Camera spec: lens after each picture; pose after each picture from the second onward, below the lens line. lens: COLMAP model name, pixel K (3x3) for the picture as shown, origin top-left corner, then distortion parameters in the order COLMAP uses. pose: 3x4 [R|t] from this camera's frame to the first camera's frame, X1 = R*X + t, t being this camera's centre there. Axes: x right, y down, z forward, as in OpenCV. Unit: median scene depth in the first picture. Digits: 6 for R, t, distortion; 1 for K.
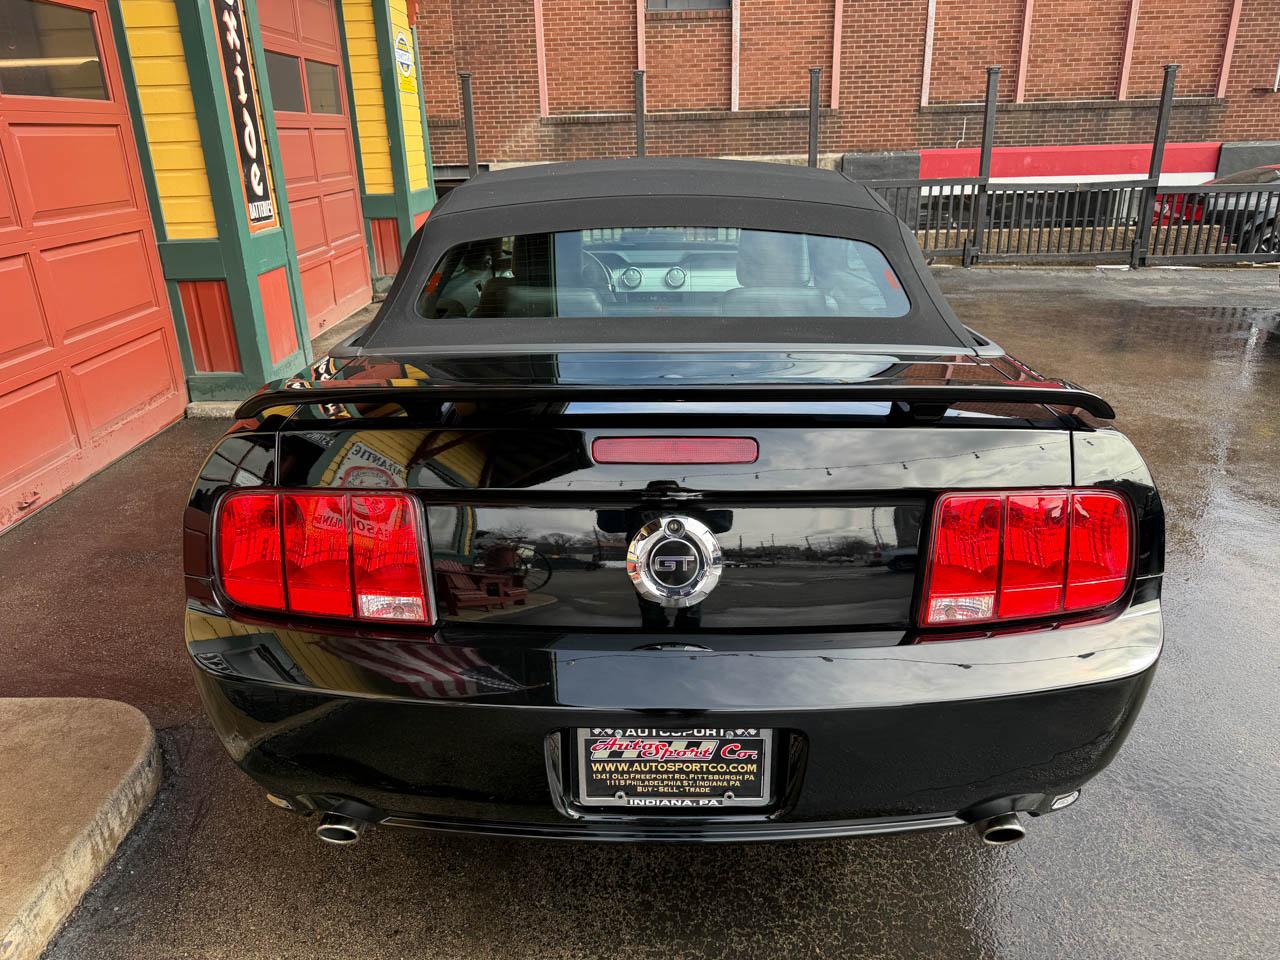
lens RADIAL K [[874.7, 0, 640.5], [0, 874.7, 482.3], [0, 0, 1]] dist [0.008078, -0.004897]
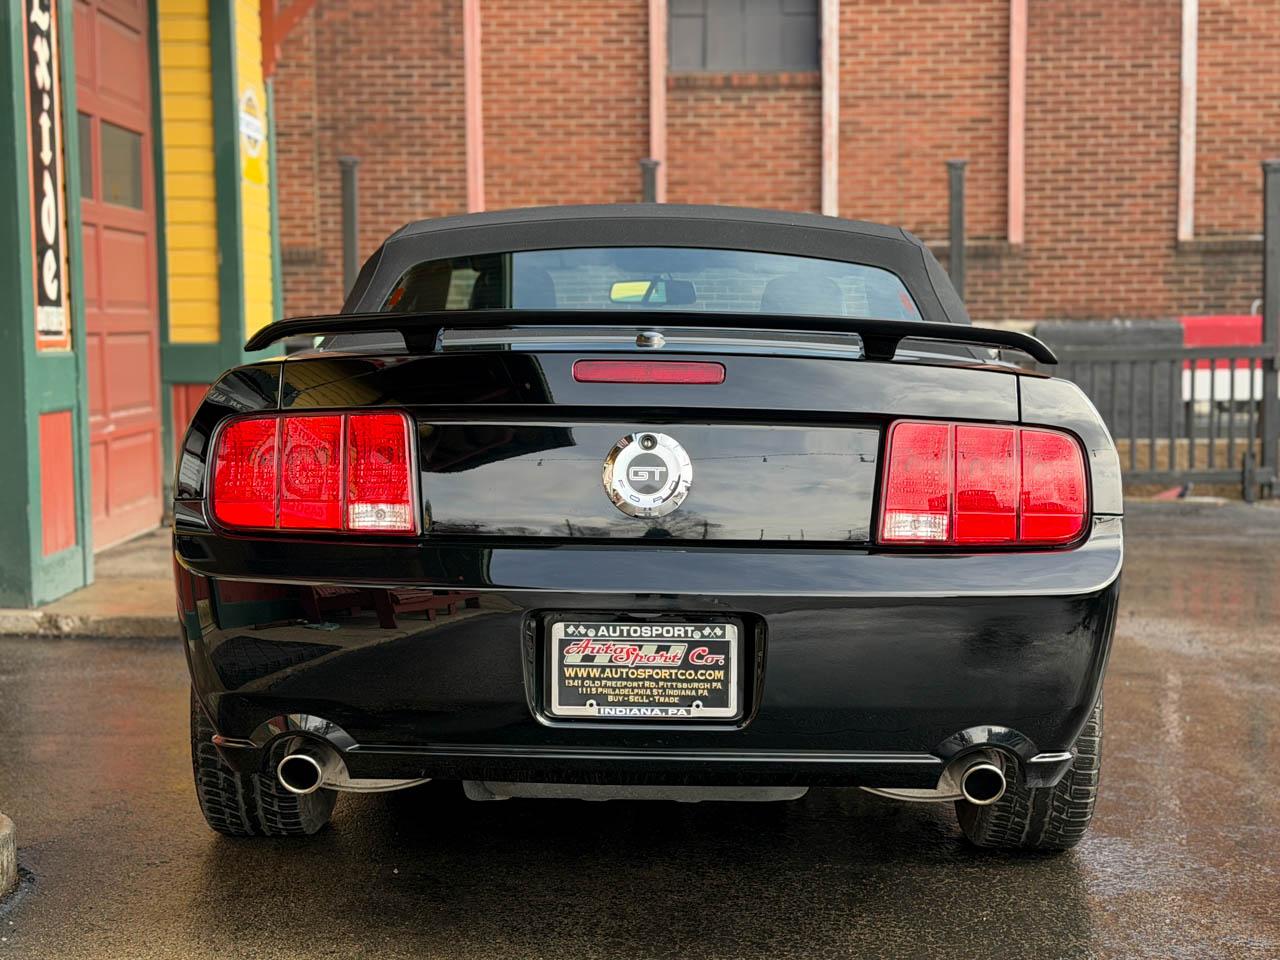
lens RADIAL K [[1757.2, 0, 638.9], [0, 1757.2, 491.2], [0, 0, 1]] dist [0.147284, -0.211992]
pose [[0.999815, 0.018106, -0.006504, 0.009248], [-0.019172, 0.965766, -0.258707, 0.145352], [0.001598, 0.258784, 0.965934, -0.236541]]
